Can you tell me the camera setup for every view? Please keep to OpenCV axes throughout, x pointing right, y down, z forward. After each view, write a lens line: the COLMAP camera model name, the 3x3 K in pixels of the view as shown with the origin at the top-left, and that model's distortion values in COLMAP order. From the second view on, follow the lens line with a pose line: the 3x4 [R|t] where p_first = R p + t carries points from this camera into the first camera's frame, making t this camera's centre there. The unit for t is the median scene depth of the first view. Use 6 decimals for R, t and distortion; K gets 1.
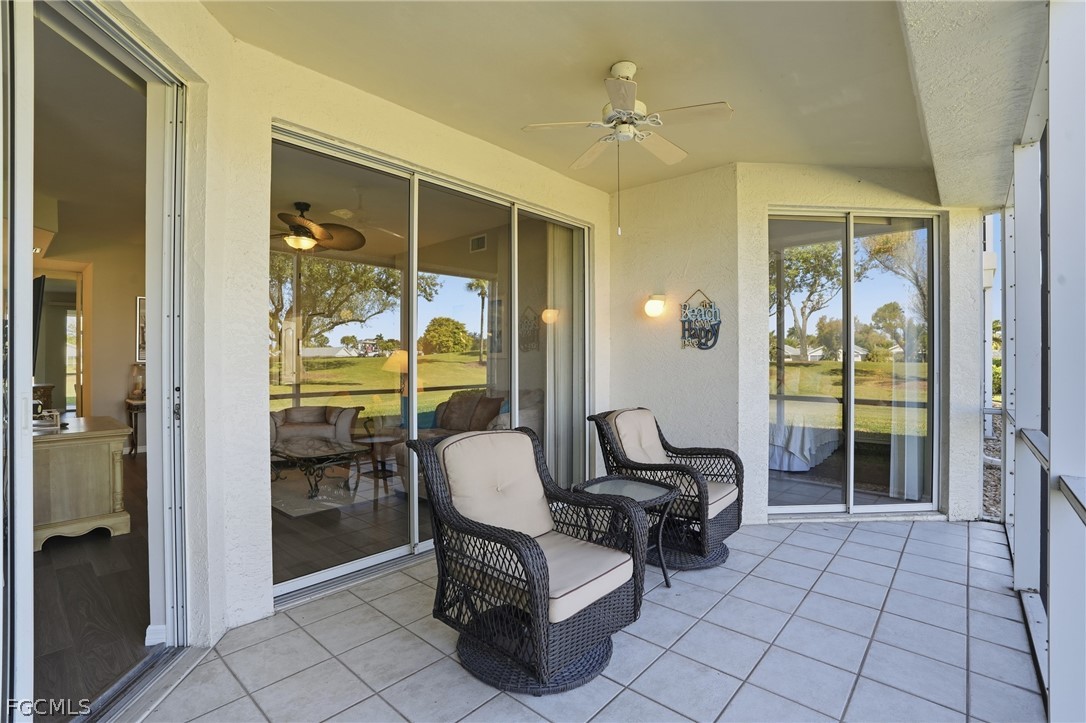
lens RADIAL K [[503.0, 0, 536.9], [0, 503.0, 358.7], [0, 0, 1]] dist [-0.040465, 0.000704]
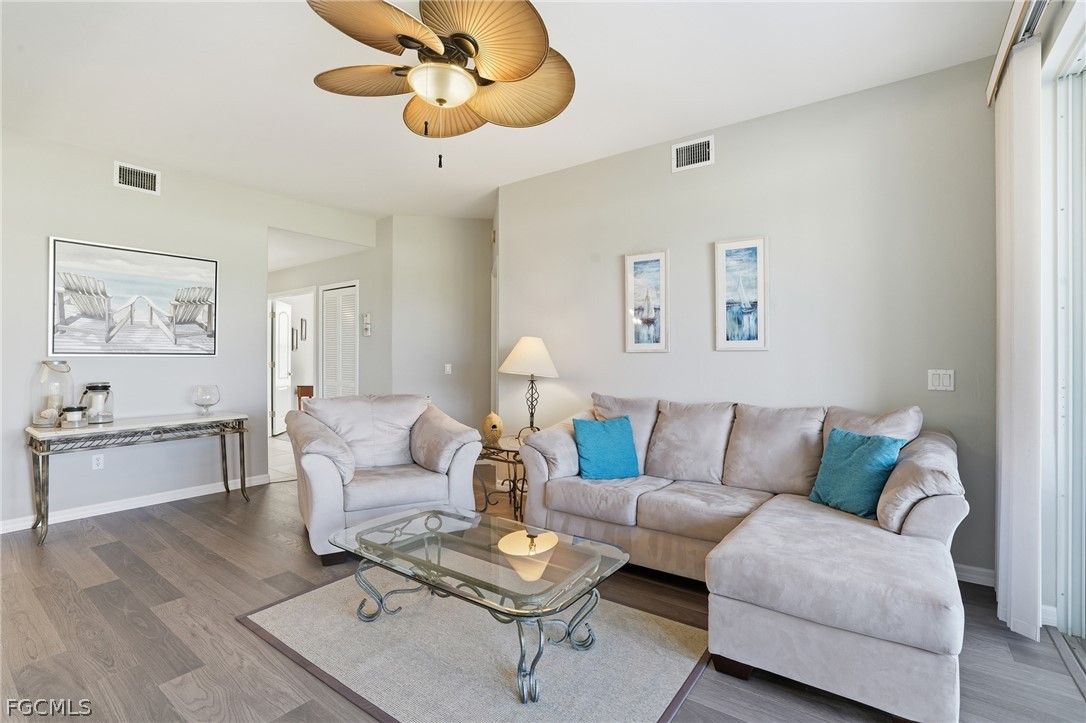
lens RADIAL K [[503.0, 0, 536.9], [0, 503.0, 358.7], [0, 0, 1]] dist [-0.040465, 0.000704]
pose [[0.995109, 0.000564, 0.098779, -0.339975], [-0.000138, 0.999991, -0.004322, 0.010507], [-0.098780, 0.004287, 0.995100, 0.425637]]
